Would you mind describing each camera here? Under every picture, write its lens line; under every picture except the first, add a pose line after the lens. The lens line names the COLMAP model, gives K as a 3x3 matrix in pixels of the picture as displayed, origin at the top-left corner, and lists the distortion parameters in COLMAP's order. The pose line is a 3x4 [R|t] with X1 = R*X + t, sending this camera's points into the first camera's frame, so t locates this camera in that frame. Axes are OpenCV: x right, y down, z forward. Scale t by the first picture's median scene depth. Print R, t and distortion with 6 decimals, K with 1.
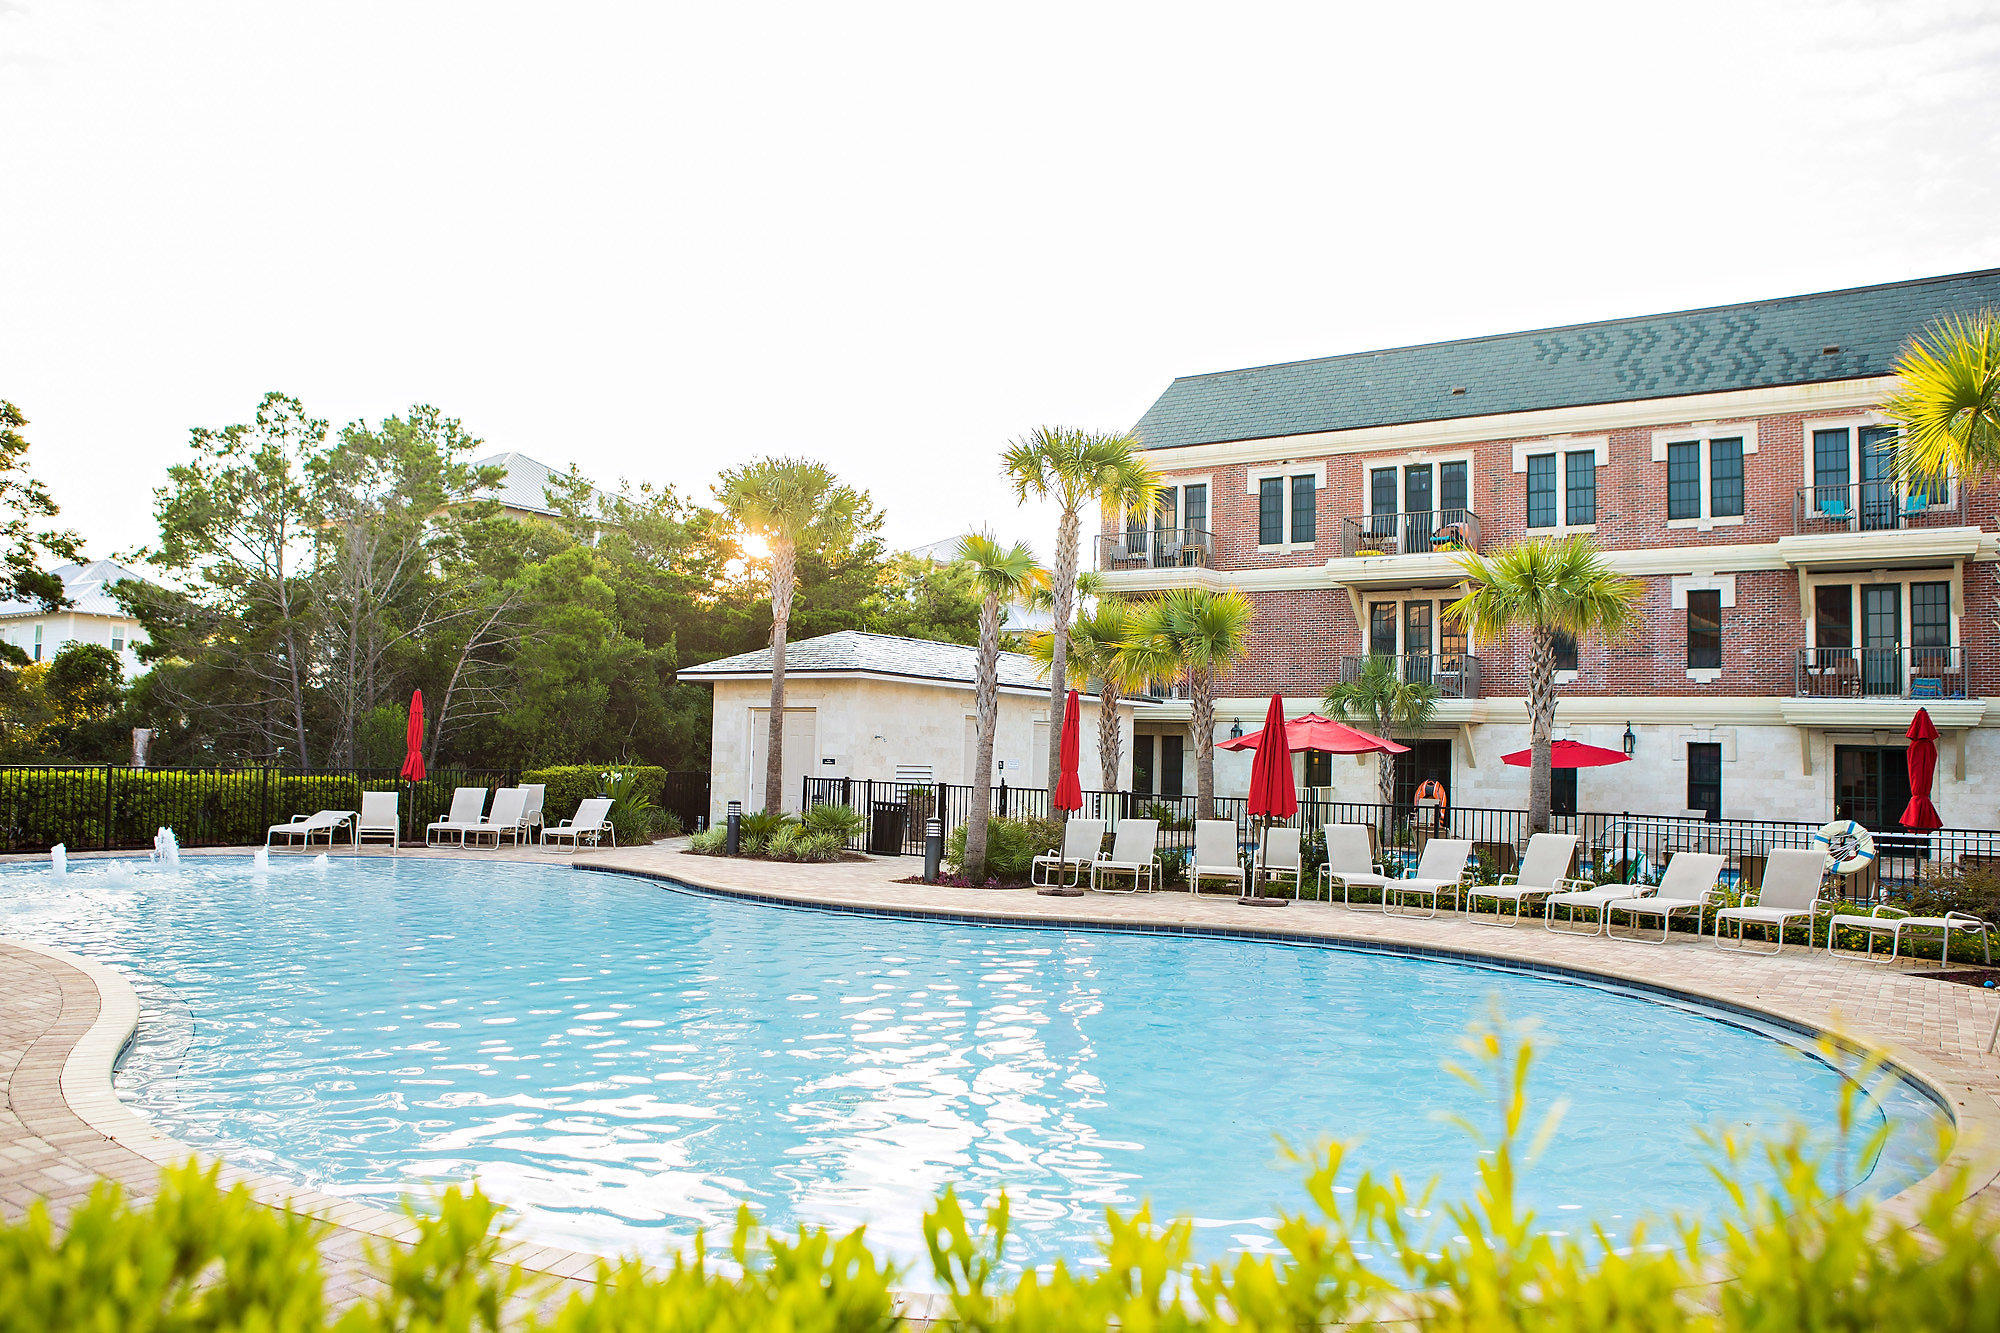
lens RADIAL K [[1346.8, 0, 1075.7], [0, 1346.8, 676.8], [0, 0, 1]] dist [-0.002011, -0.001467]
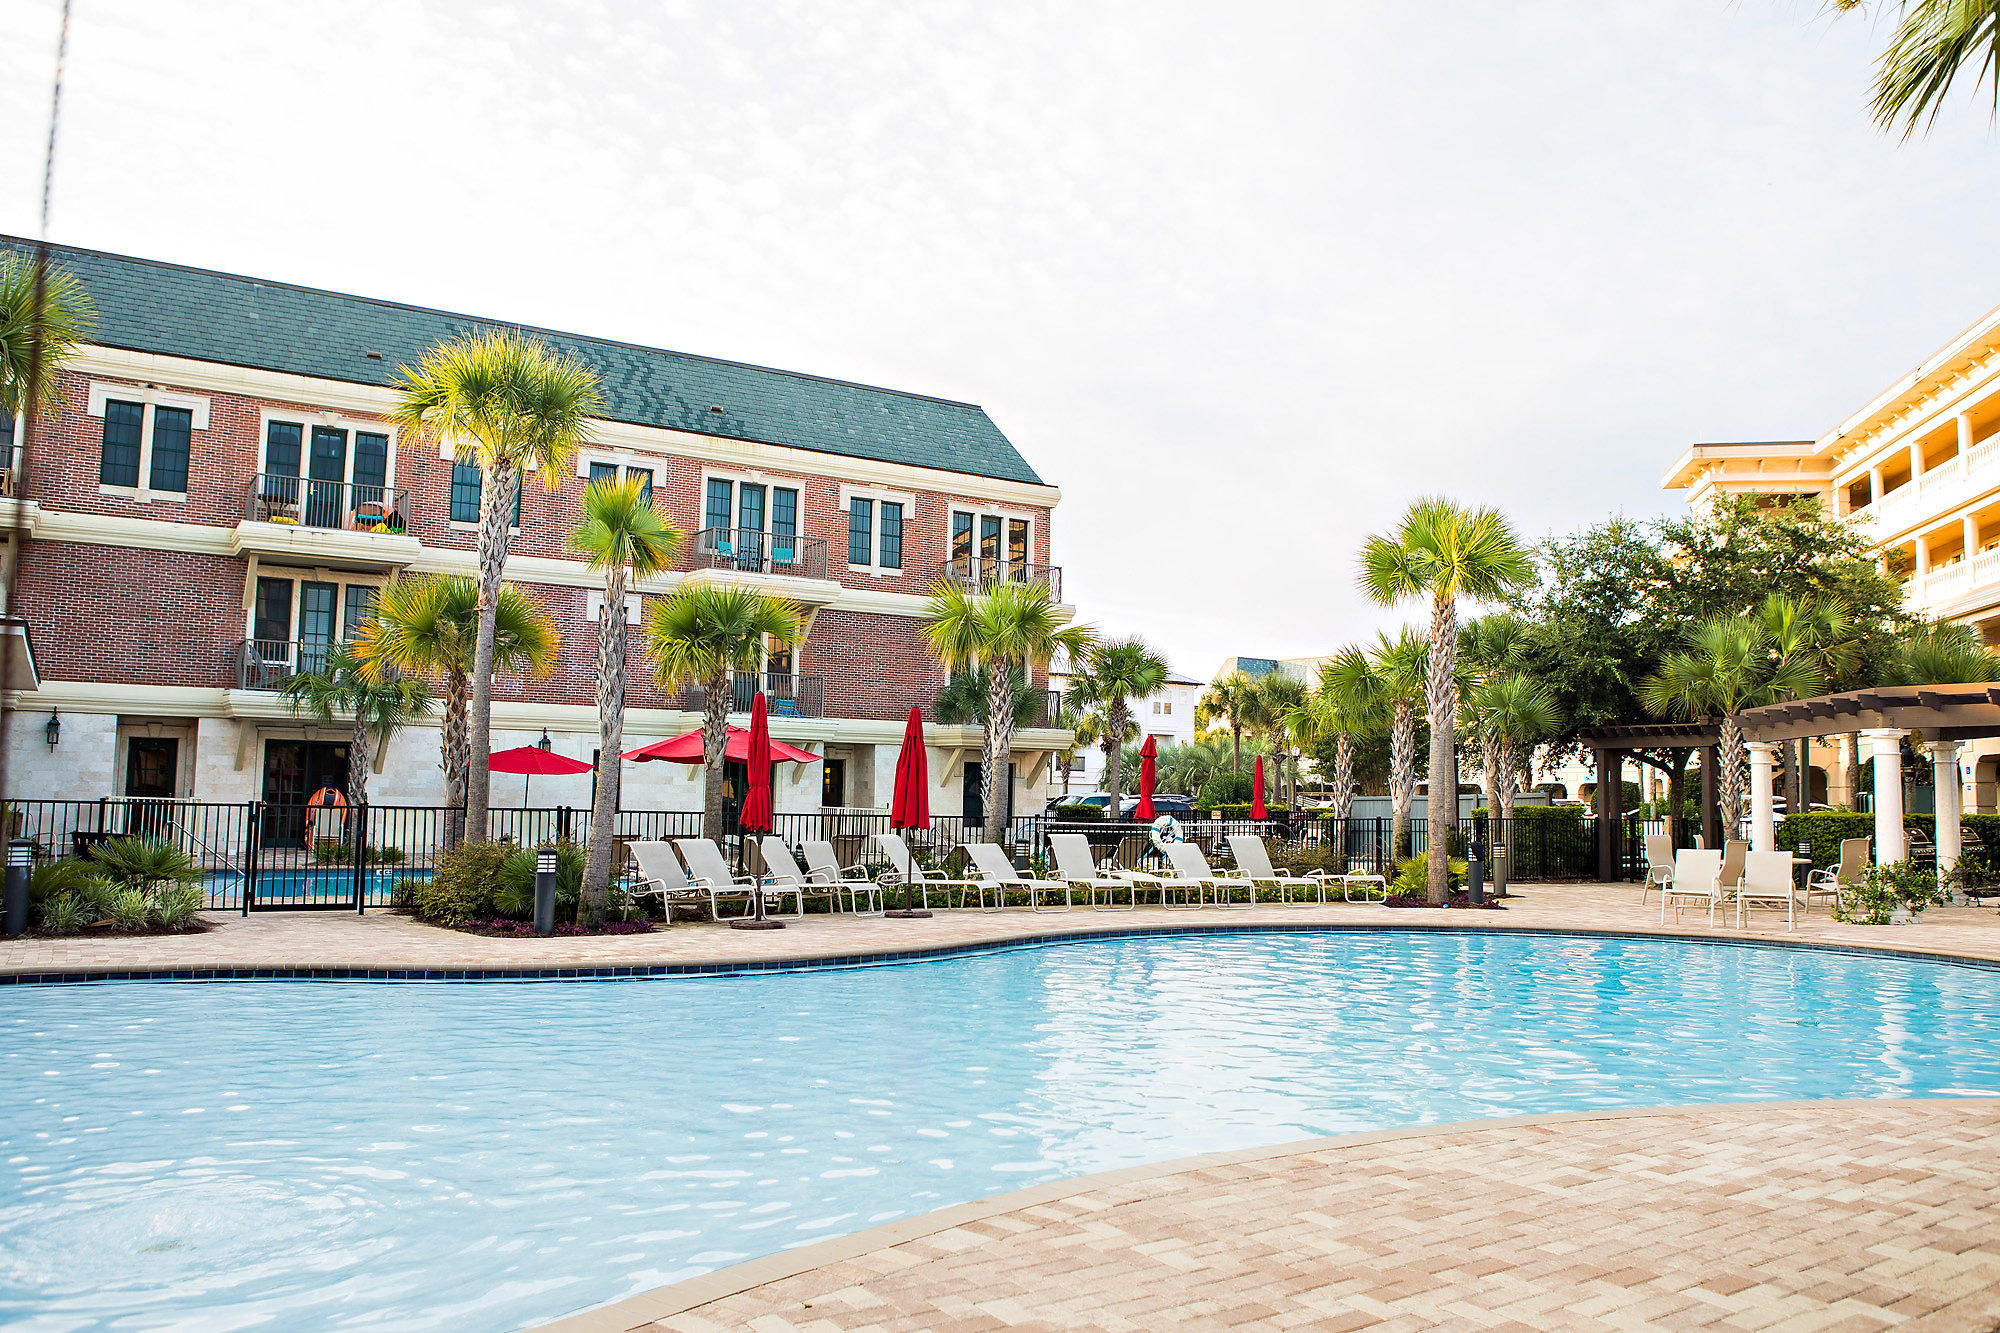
lens RADIAL K [[1414.6, 0, 1000.0], [0, 1414.6, 666.5], [0, 0, 1]] dist [-0.040052, 0.001034]
pose [[0.488133, 0.059586, 0.870733, -0.315478], [-0.058821, 0.997644, -0.035296, 0.004284], [-0.870785, -0.033988, 0.490488, 0.166986]]
